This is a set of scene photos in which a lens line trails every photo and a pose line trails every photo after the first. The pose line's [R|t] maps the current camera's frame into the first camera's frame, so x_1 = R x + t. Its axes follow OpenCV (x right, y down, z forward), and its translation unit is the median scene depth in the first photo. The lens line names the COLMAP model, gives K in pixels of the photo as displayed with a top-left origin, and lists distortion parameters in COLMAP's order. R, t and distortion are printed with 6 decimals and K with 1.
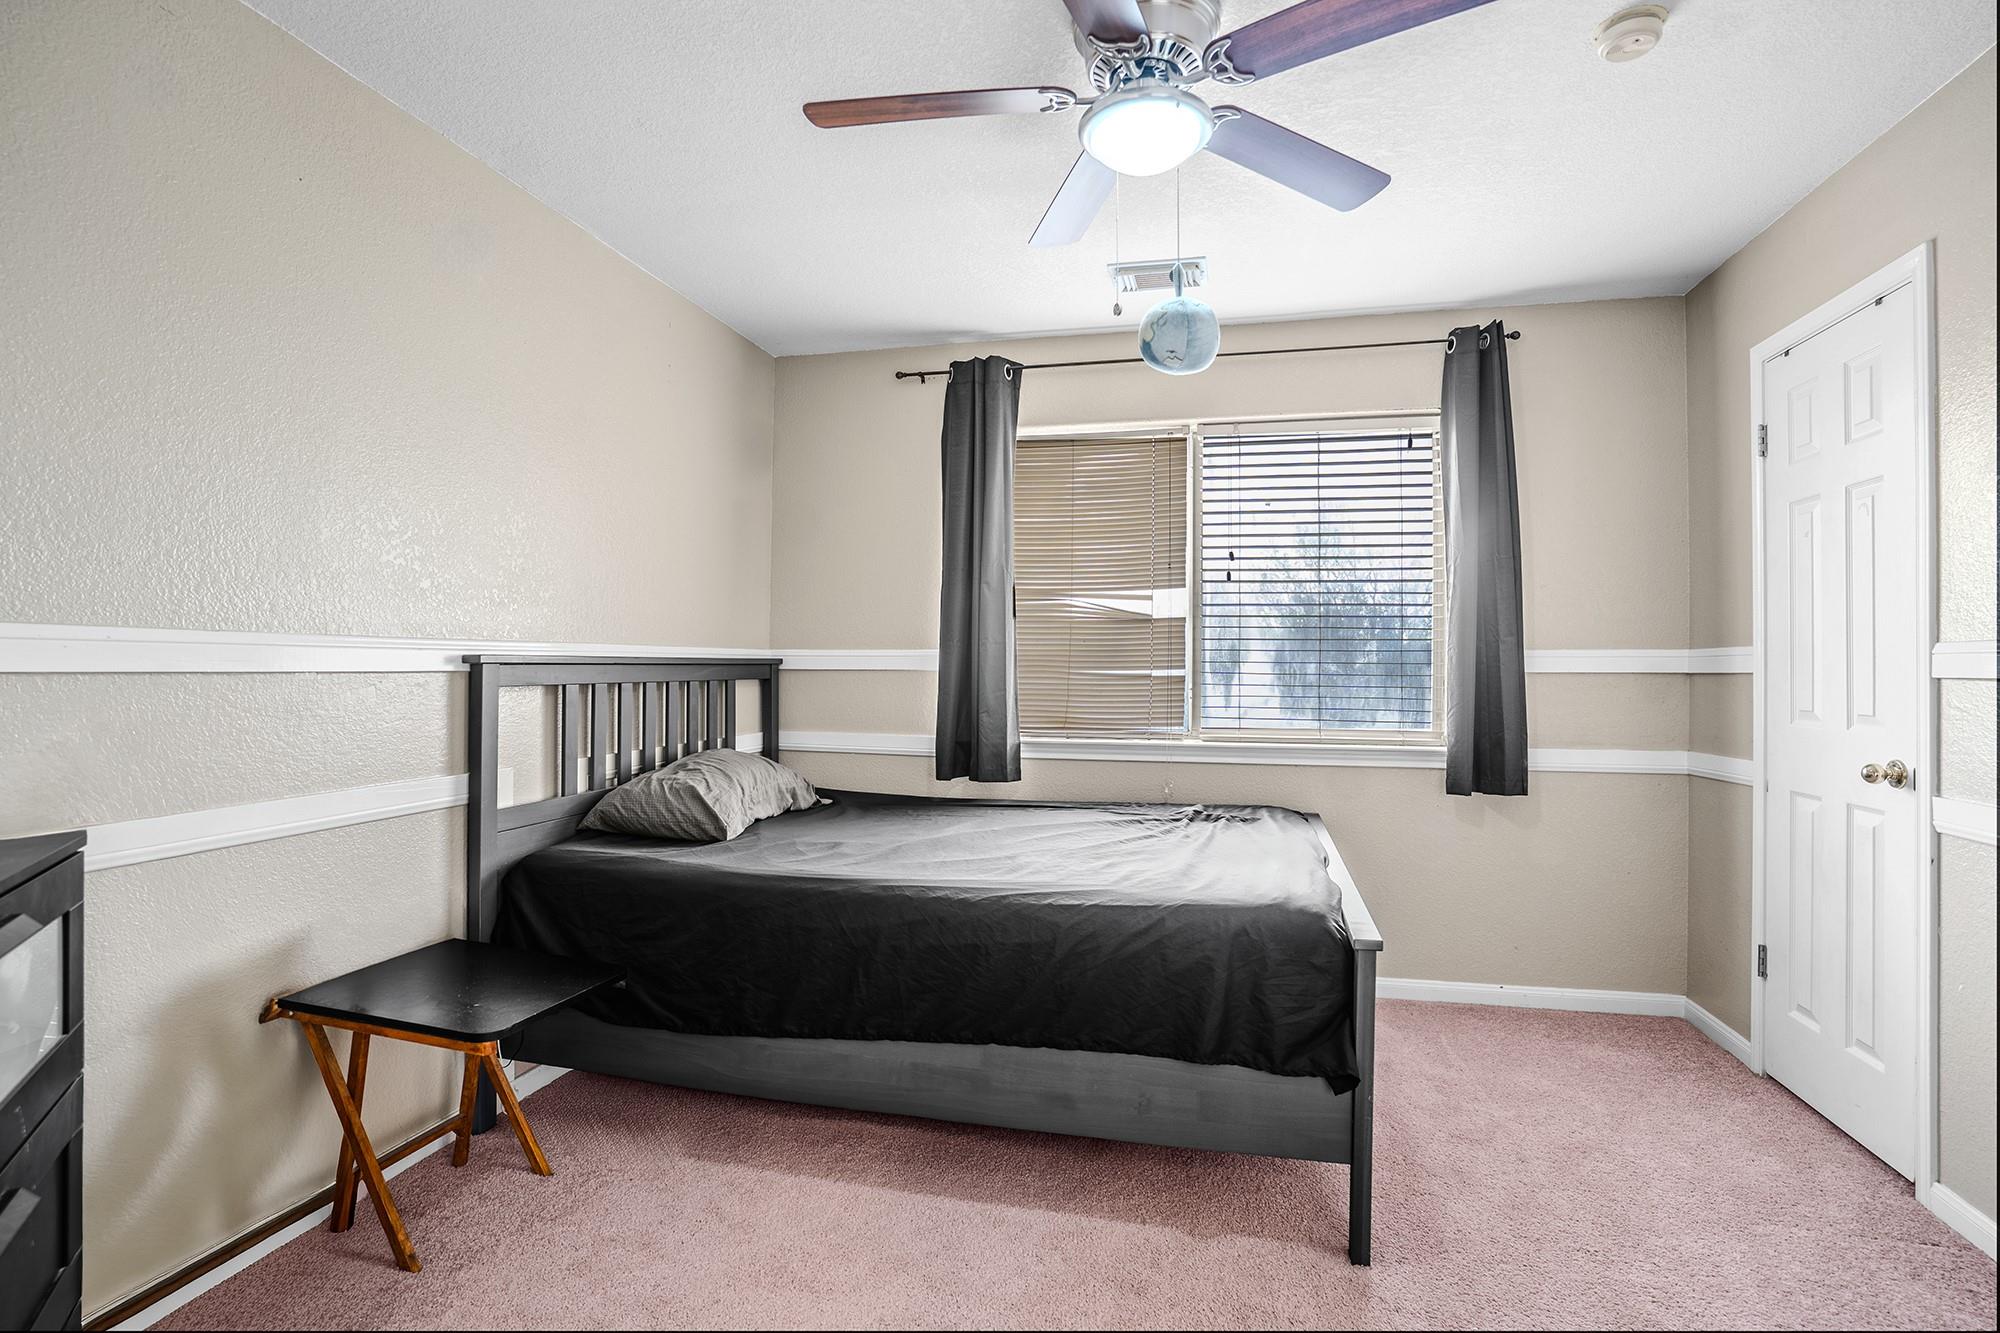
lens RADIAL K [[977.6, 0, 999.9], [0, 977.6, 652.9], [0, 0, 1]] dist [-0.082964, 0.039101]
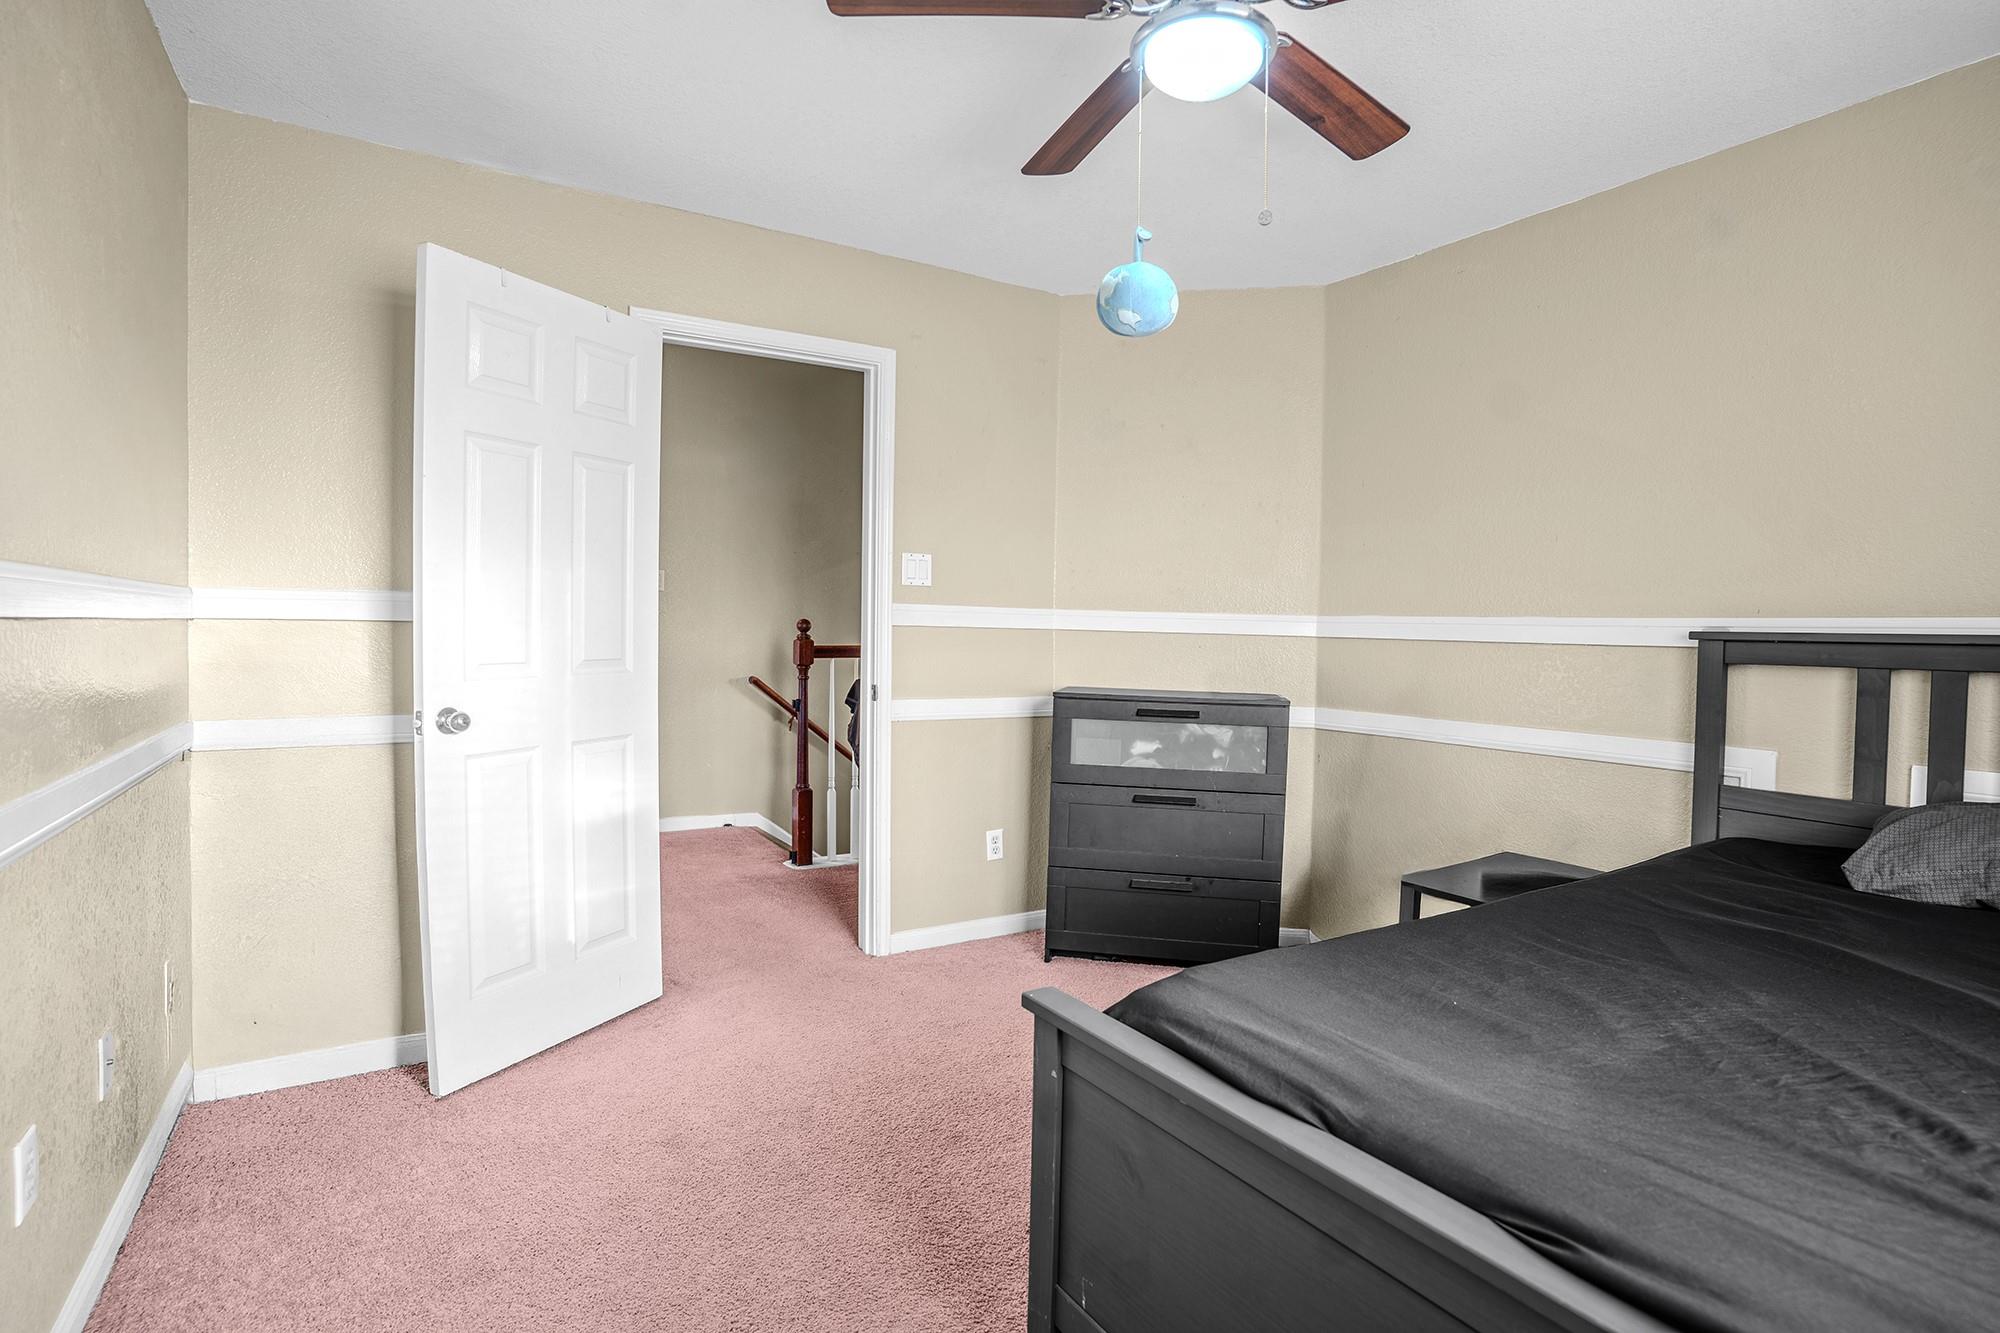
lens RADIAL K [[977.6, 0, 999.9], [0, 977.6, 652.9], [0, 0, 1]] dist [-0.082964, 0.039101]
pose [[-0.710878, 0.005733, -0.703292, 0.733364], [-0.004472, 0.999910, 0.012672, 0.016609], [0.703301, 0.012153, -0.710788, 1.203366]]
